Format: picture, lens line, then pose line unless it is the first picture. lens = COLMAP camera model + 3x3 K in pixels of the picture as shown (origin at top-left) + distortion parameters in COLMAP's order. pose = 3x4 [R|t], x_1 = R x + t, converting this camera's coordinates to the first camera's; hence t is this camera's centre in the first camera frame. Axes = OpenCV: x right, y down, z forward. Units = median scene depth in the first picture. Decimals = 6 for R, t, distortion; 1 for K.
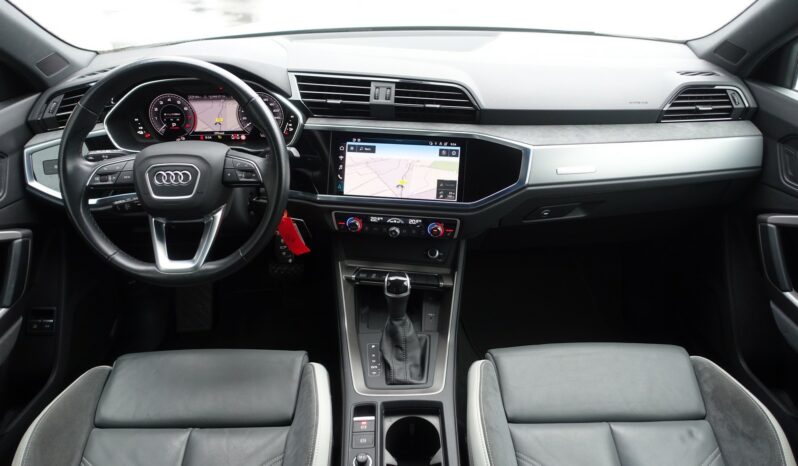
lens RADIAL K [[551.3, 0, 396.5], [0, 551.3, 227.5], [0, 0, 1]] dist [-0.009306, 0.014361]
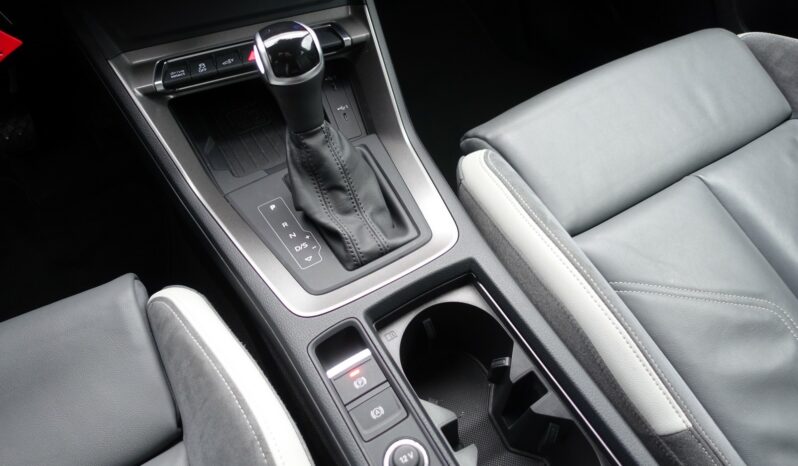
lens RADIAL K [[551.3, 0, 402.0], [0, 551.3, 231.5], [0, 0, 1]] dist [-0.009306, 0.014361]
pose [[0.864587, -0.393816, 0.312087, -0.101852], [0.259317, 0.881688, 0.394185, 0.075967], [-0.430400, -0.259877, 0.864419, 0.535047]]
